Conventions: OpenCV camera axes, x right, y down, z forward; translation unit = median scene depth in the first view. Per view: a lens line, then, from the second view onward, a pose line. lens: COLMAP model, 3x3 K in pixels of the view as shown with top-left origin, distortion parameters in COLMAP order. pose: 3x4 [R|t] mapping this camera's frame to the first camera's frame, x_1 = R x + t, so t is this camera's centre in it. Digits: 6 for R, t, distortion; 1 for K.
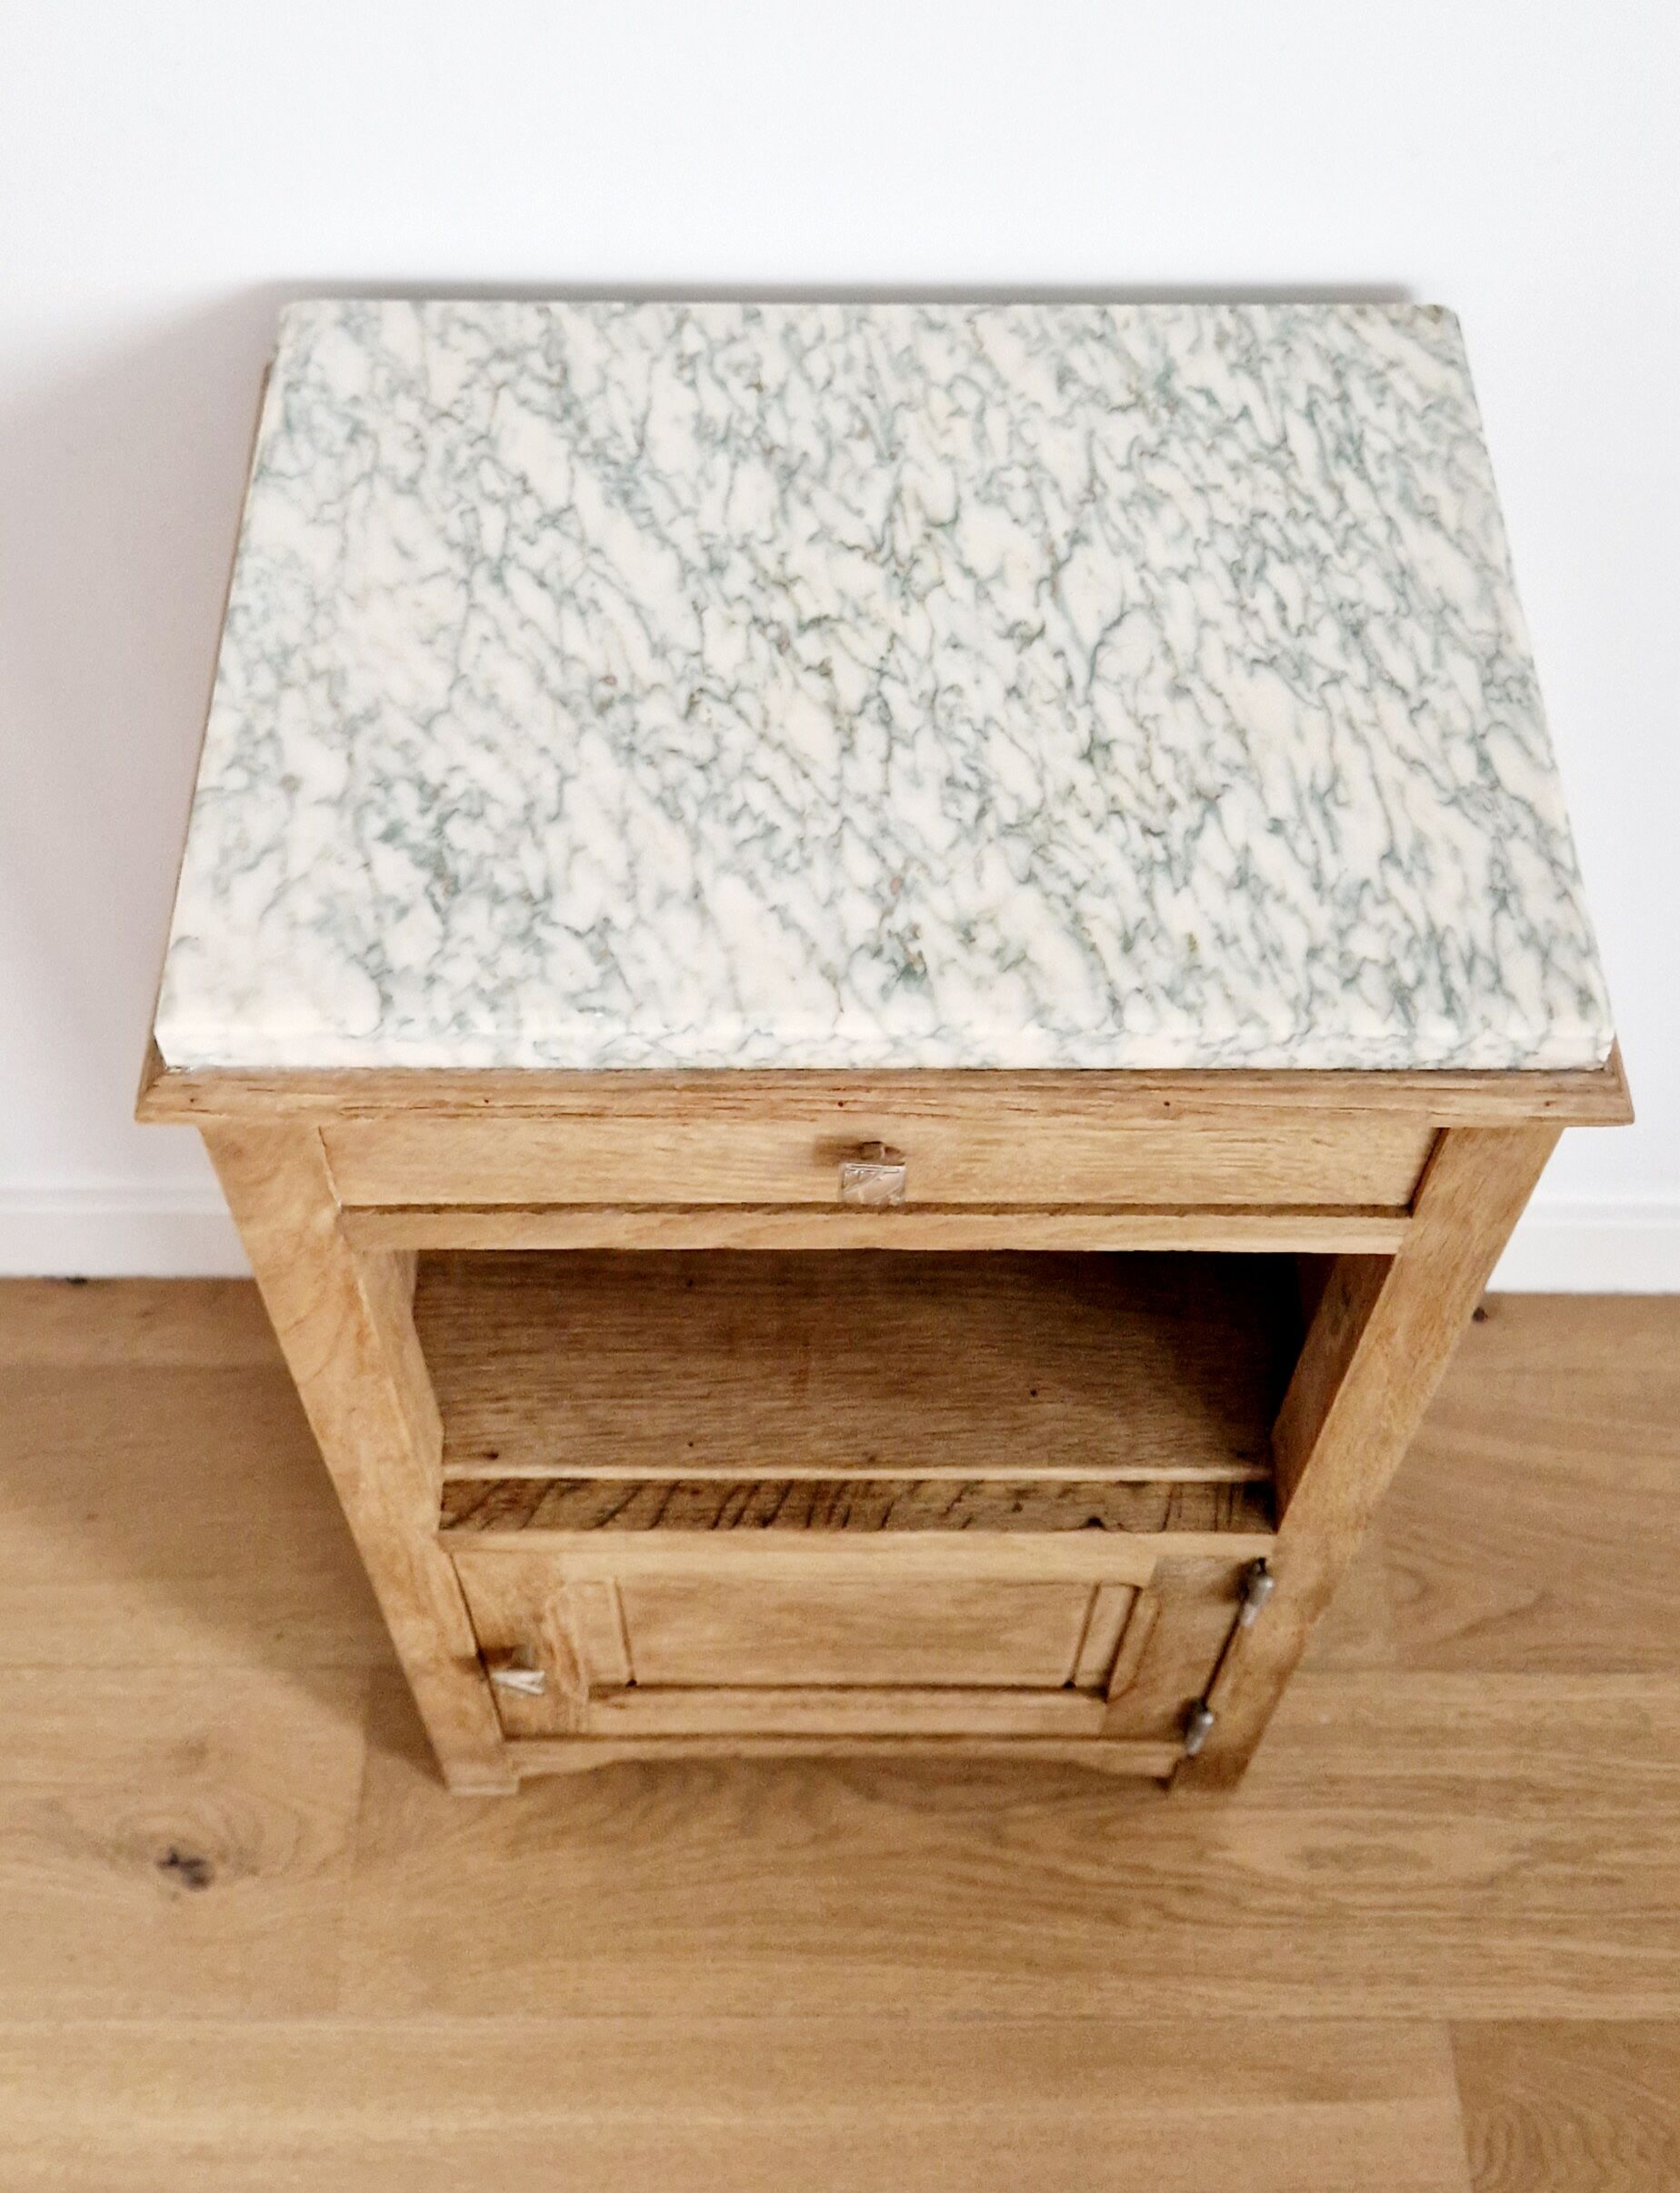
lens RADIAL K [[2460.1, 0, 785.7], [0, 2460.1, 1025.2], [0, 0, 1]] dist [0.058372, 0.000000]
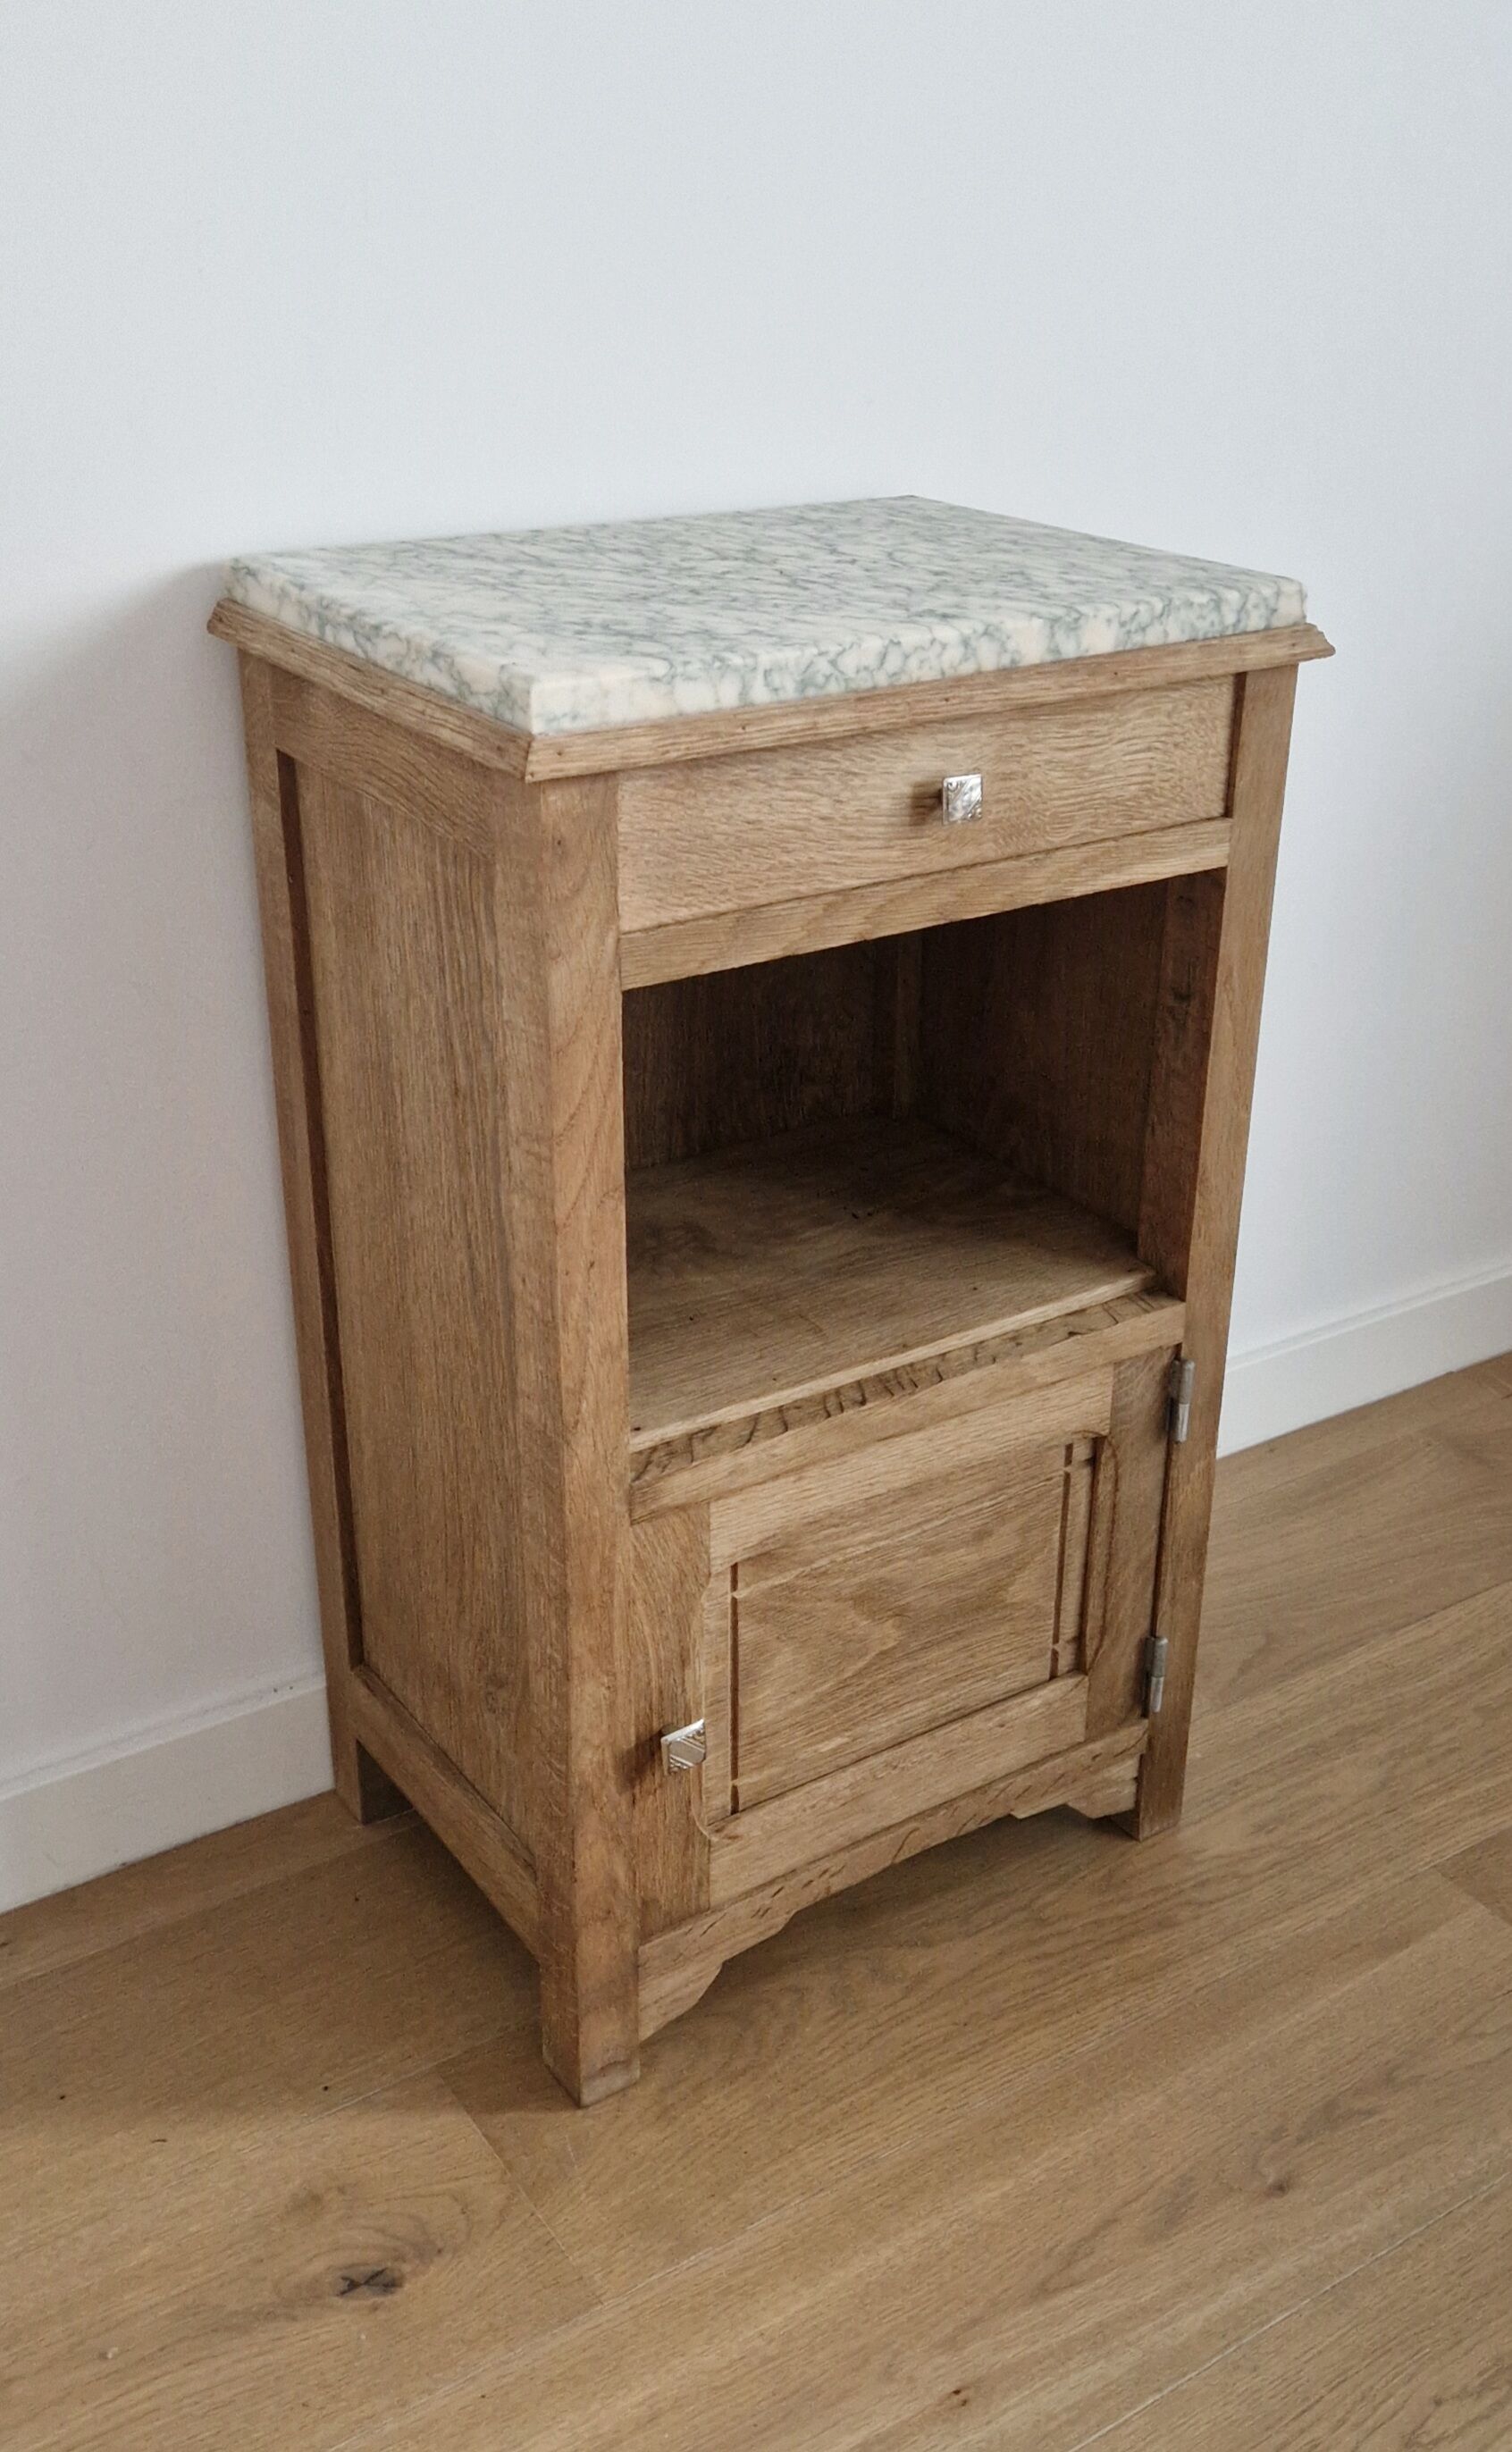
lens RADIAL K [[2387.4, 0, 784.3], [0, 2387.4, 1224.0], [0, 0, 1]] dist [0.071207, 0.000000]
pose [[0.827636, -0.229476, 0.512211, -0.611168], [0.459342, 0.801353, -0.383195, 0.557530], [-0.322528, 0.552425, 0.768637, 0.075812]]
